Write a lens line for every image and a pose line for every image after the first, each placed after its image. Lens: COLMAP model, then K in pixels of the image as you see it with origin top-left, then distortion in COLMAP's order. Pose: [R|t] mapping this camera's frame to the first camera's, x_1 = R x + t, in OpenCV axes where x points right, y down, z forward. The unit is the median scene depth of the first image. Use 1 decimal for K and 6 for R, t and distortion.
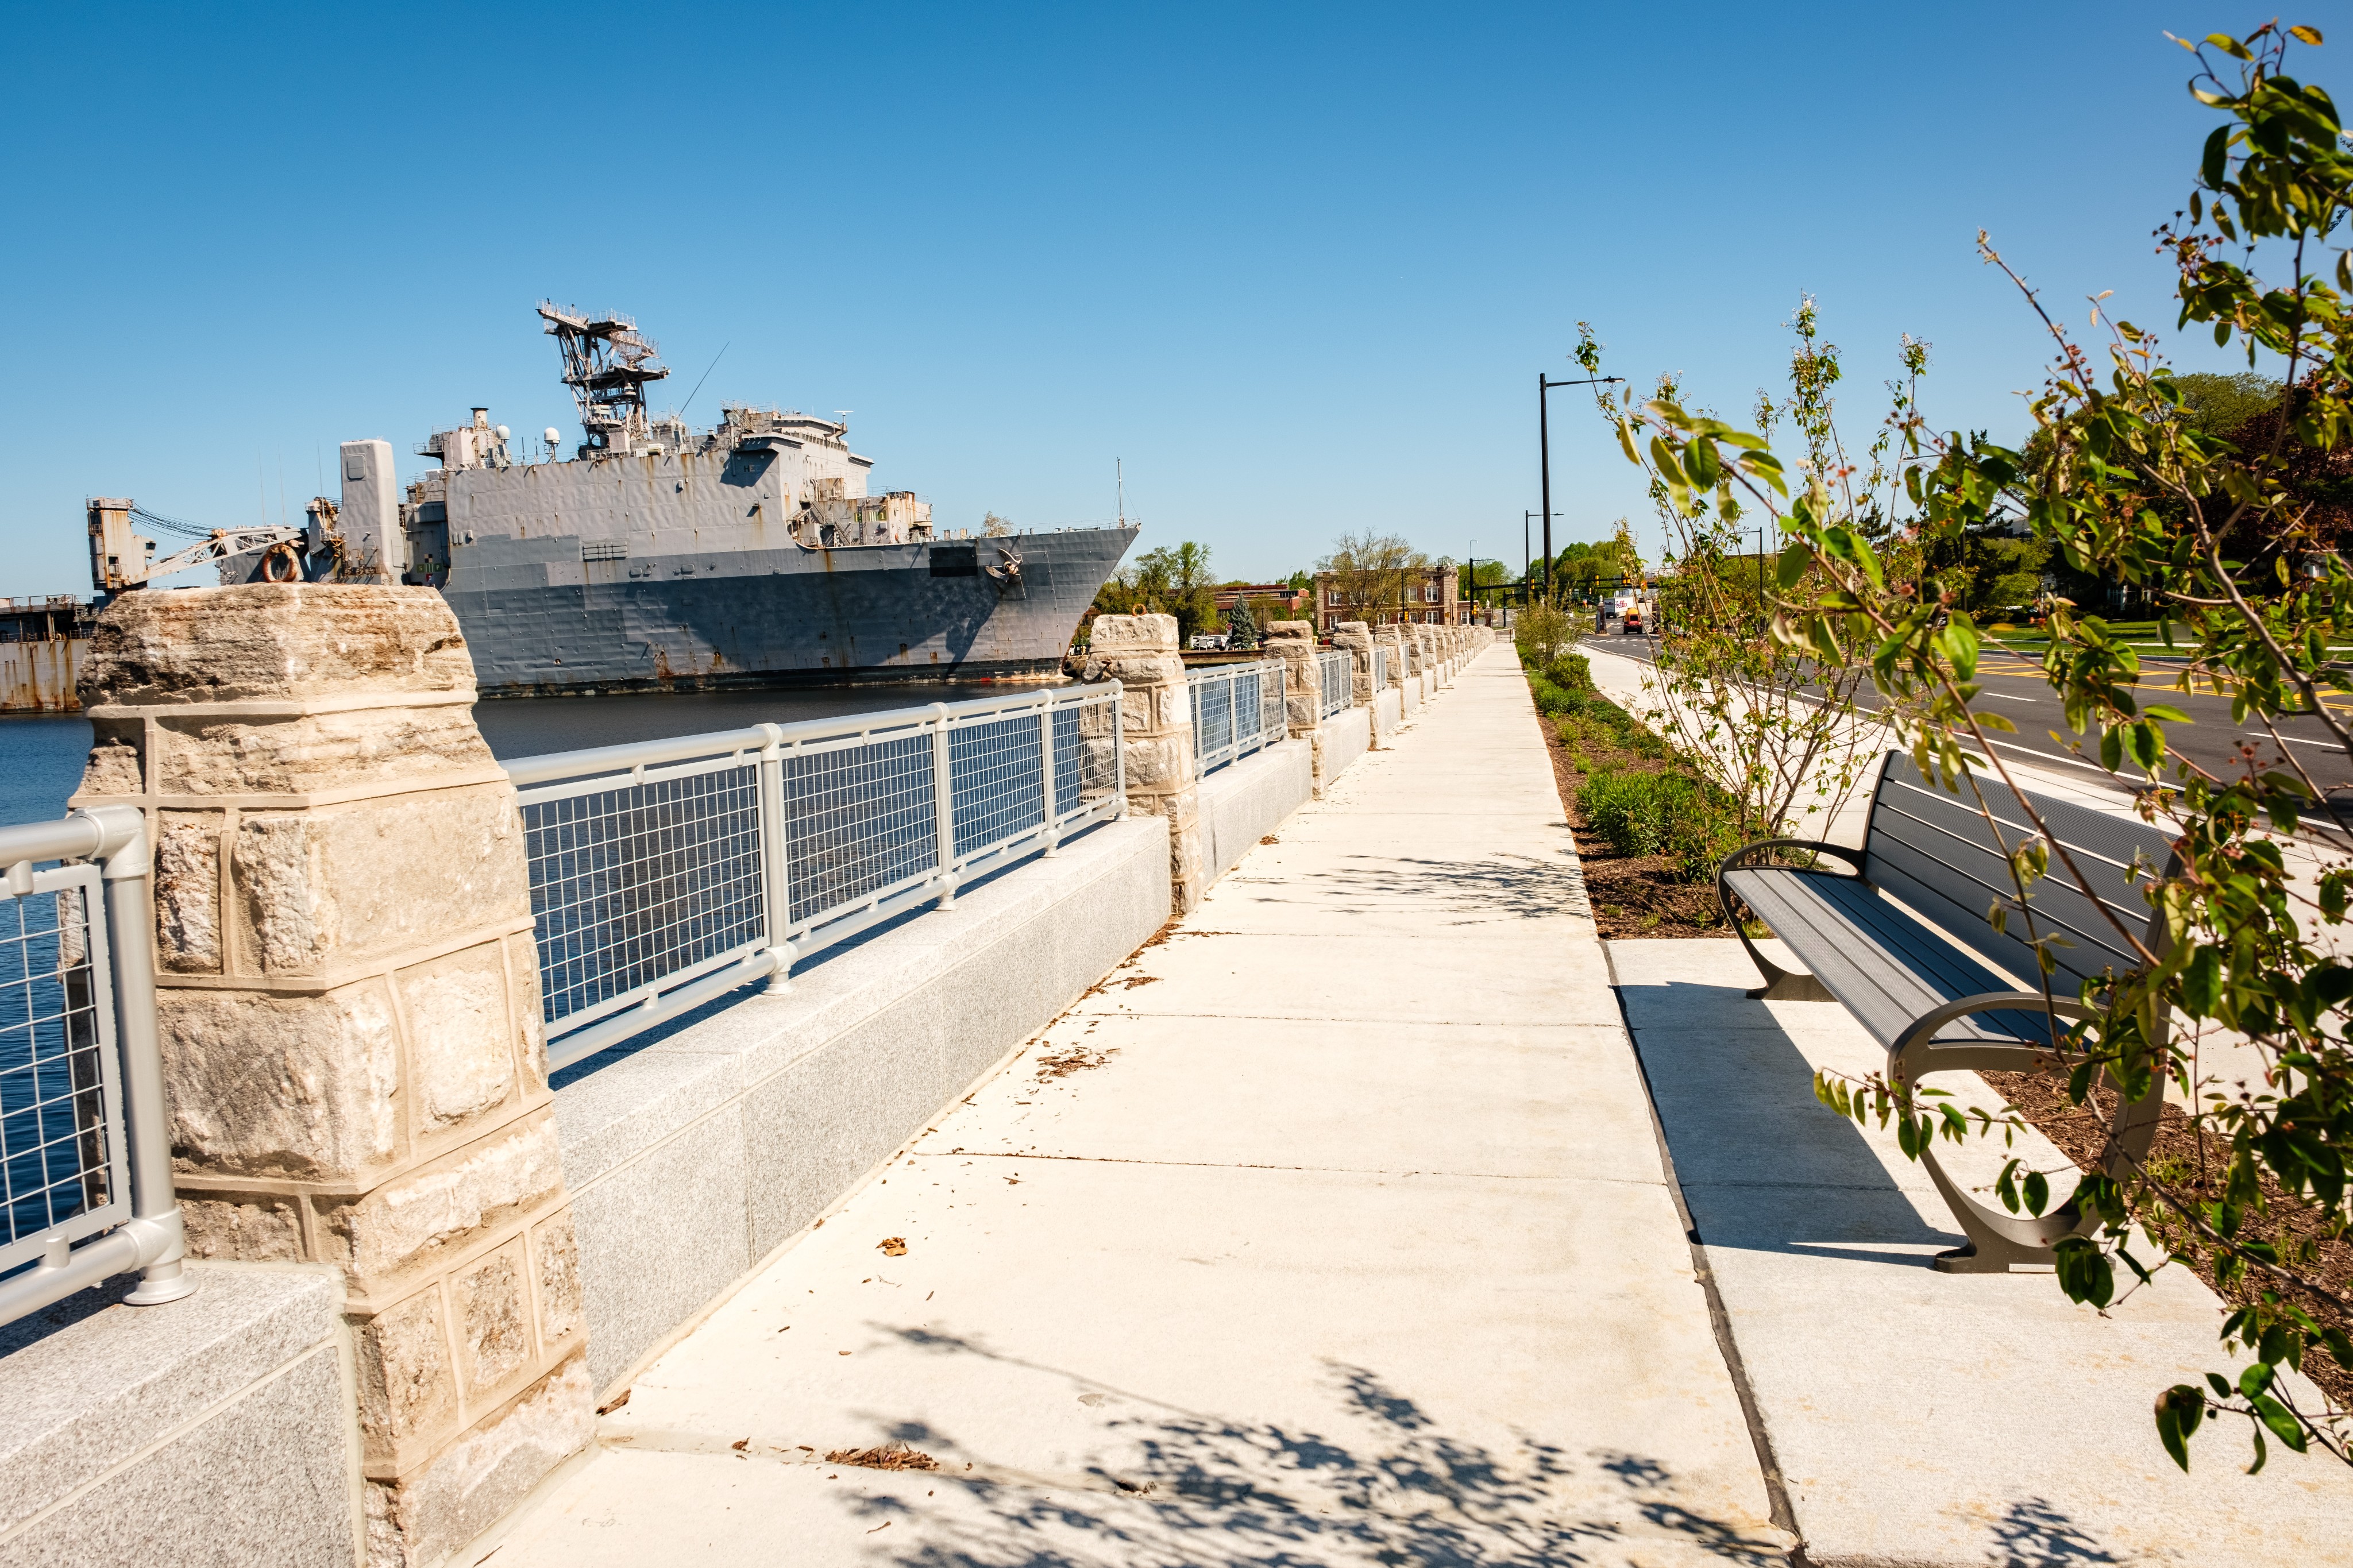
lens RADIAL K [[1632.1, 0, 1168.9], [0, 1632.1, 772.9], [0, 0, 1]] dist [-0.018361, 0.000713]
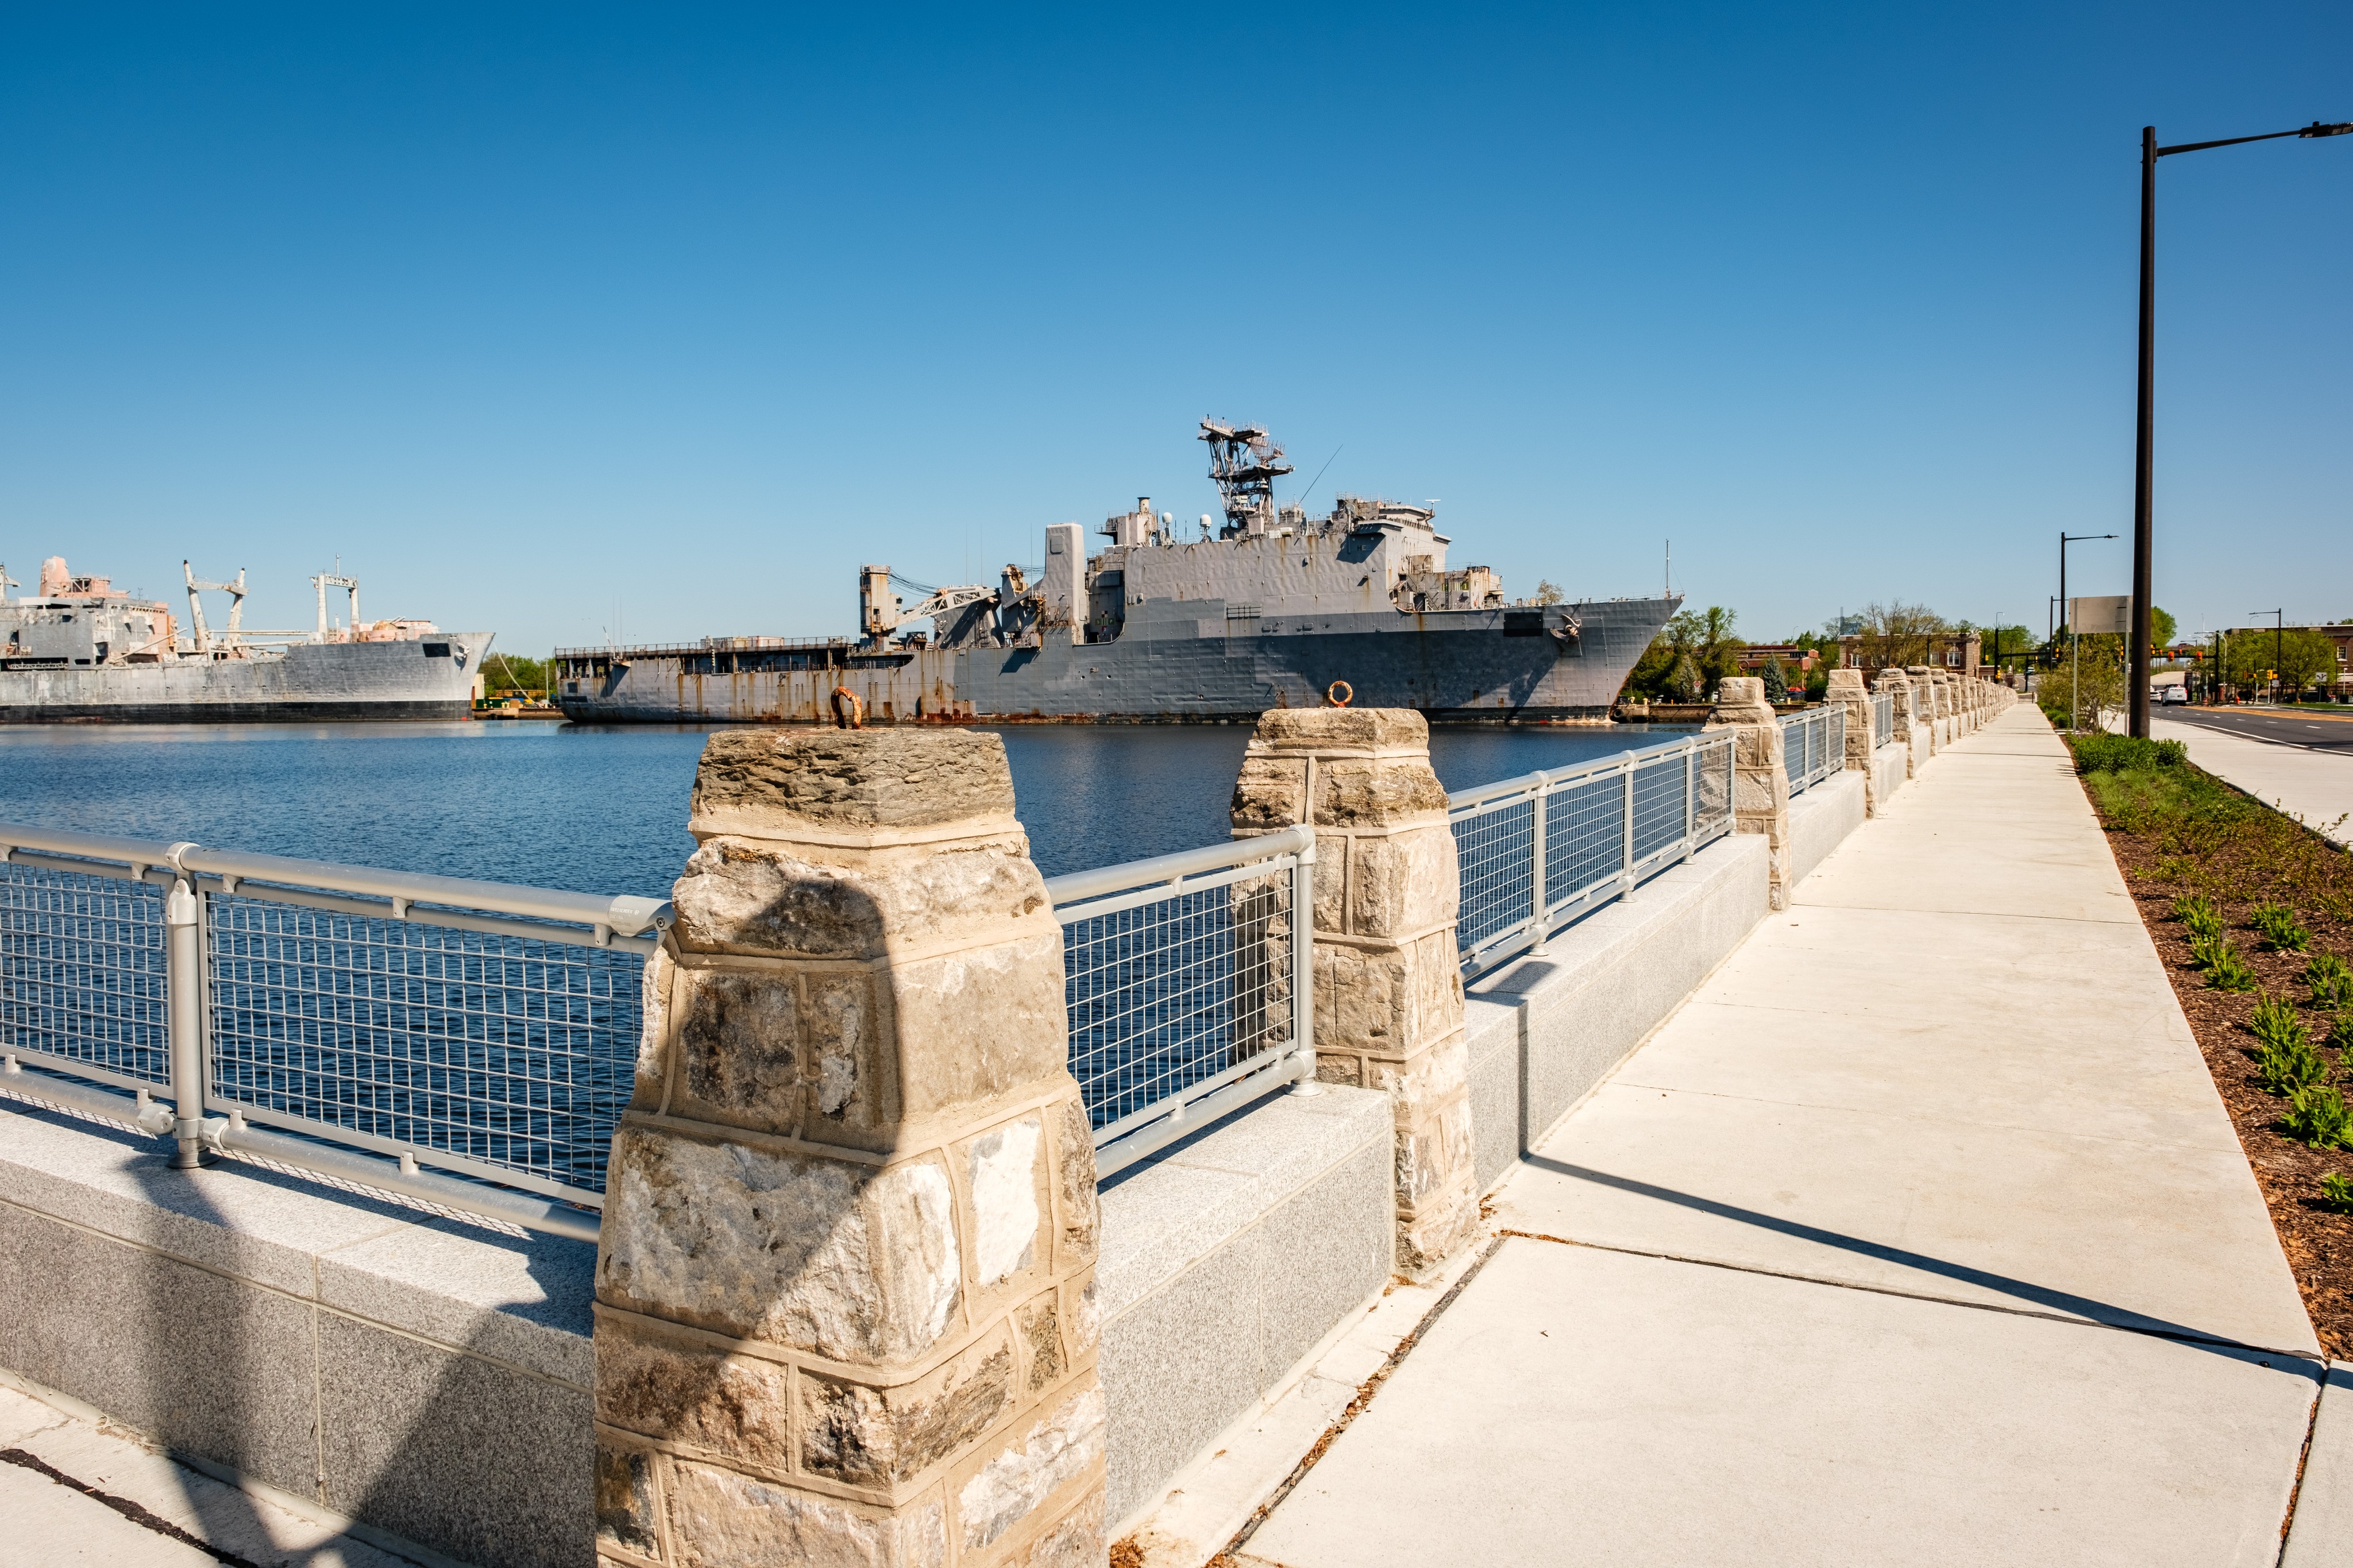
lens RADIAL K [[1609.3, 0, 1169.5], [0, 1609.3, 782.0], [0, 0, 1]] dist [-0.017602, -0.003797]
pose [[0.957235, 0.043893, -0.285963, -0.035185], [-0.050577, 0.998592, -0.016027, 0.020037], [0.284857, 0.029804, 0.958107, -0.216102]]
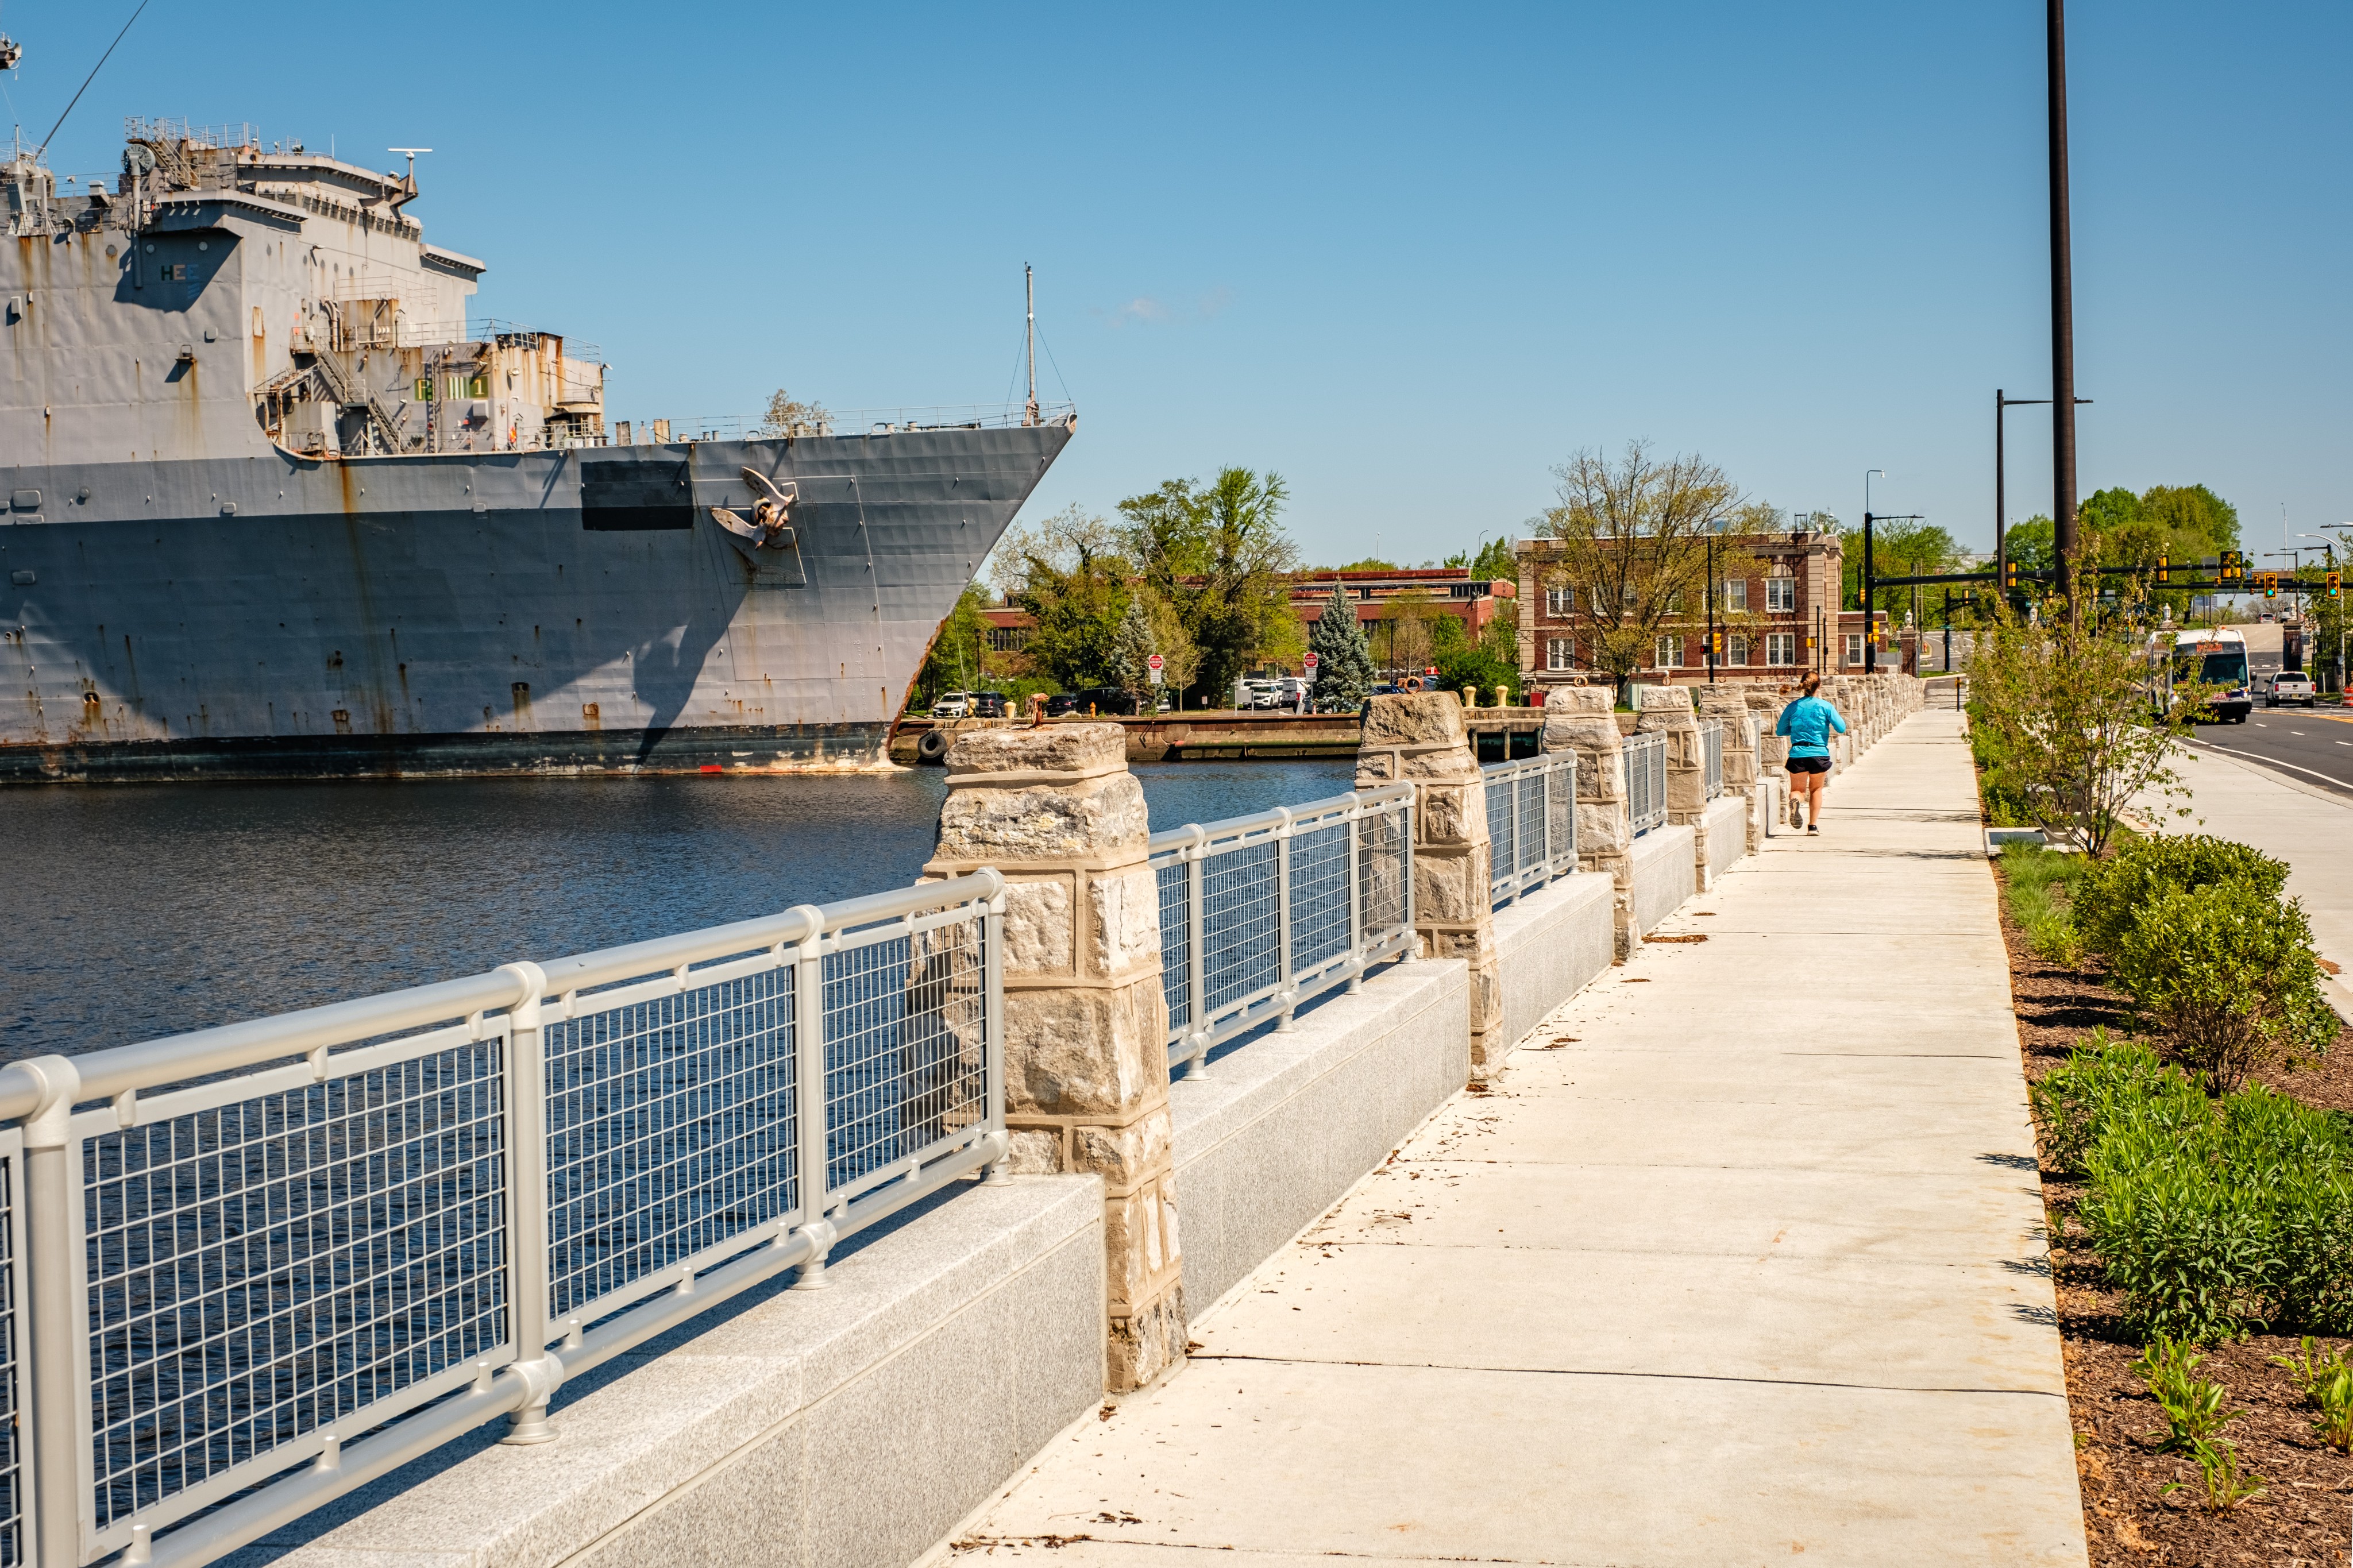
lens RADIAL K [[3413.3, 0, 1187.9], [0, 3413.3, 744.6], [0, 0, 1]] dist [0.060527, -0.613885]
pose [[0.999559, 0.021245, -0.020764, 0.032171], [-0.022502, 0.997804, -0.062293, -0.010671], [0.019395, 0.062733, 0.997842, 0.103680]]
